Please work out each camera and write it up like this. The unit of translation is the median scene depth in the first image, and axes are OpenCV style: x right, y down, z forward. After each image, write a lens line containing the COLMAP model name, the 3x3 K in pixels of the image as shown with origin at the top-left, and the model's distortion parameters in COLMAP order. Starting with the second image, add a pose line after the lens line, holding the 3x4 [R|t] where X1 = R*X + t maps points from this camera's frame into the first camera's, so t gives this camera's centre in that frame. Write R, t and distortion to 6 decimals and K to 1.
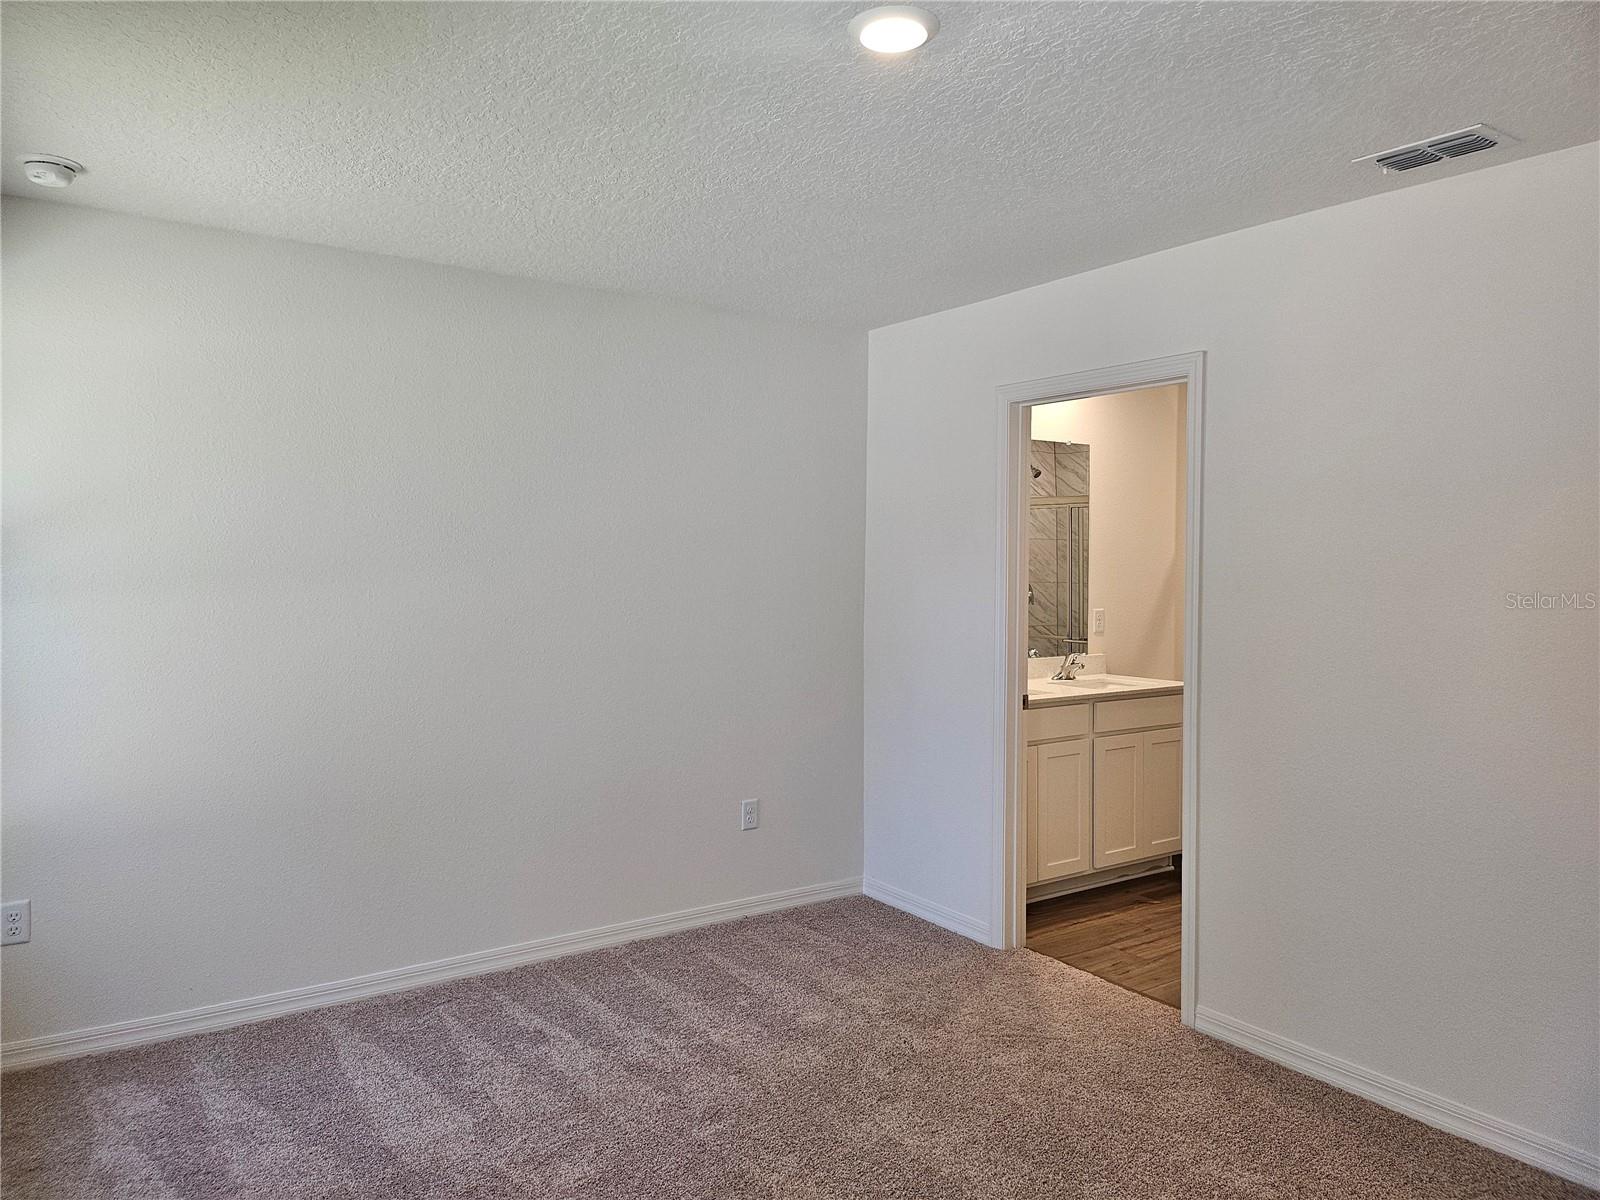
lens RADIAL K [[1127.6, 0, 806.0], [0, 1127.6, 599.7], [0, 0, 1]] dist [0.071719, -0.081094]
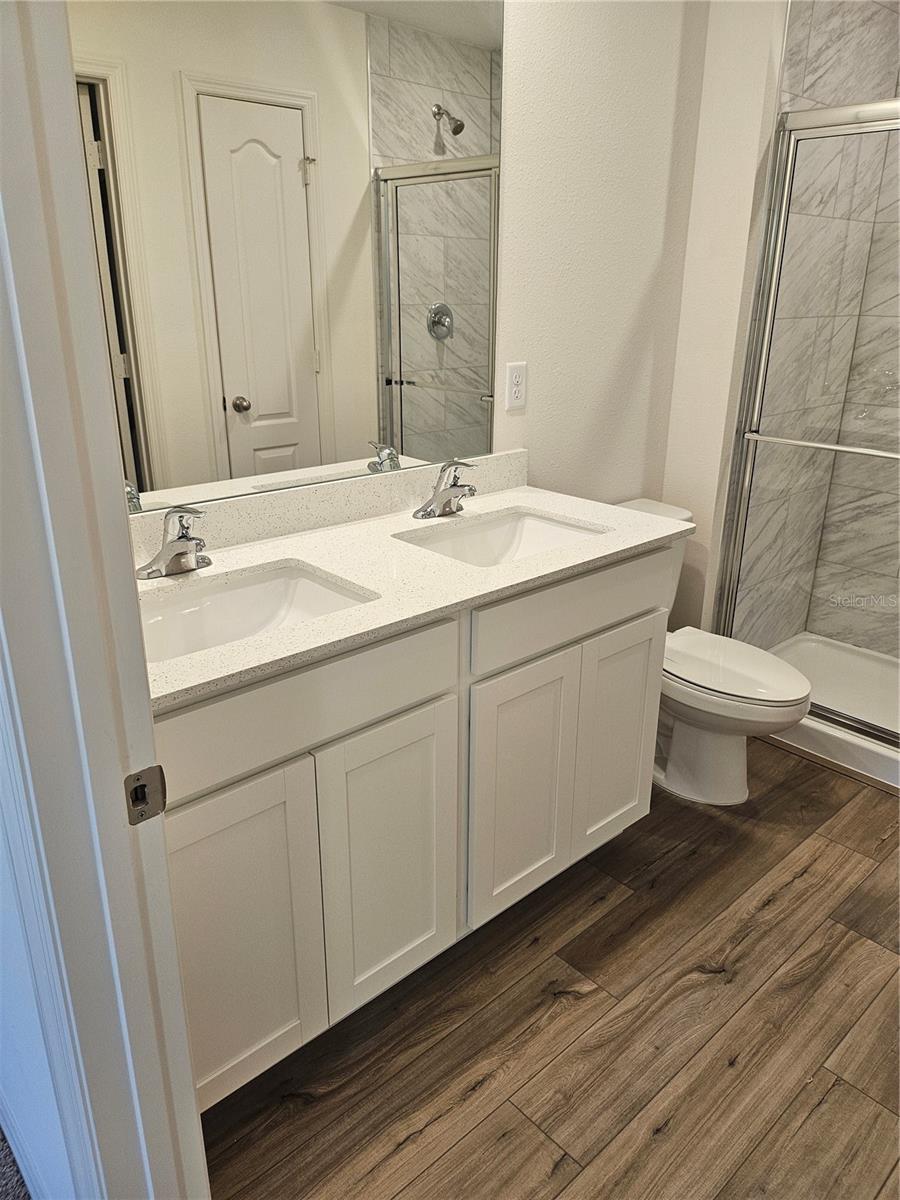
lens RADIAL K [[845.7, 0, 448.1], [0, 845.7, 595.1], [0, 0, 1]] dist [0.071719, -0.081094]
pose [[0.993517, -0.038112, 0.107109, 0.190043], [0.002402, 0.948960, 0.315387, -0.015350], [-0.113662, -0.313085, 0.942899, 0.628437]]
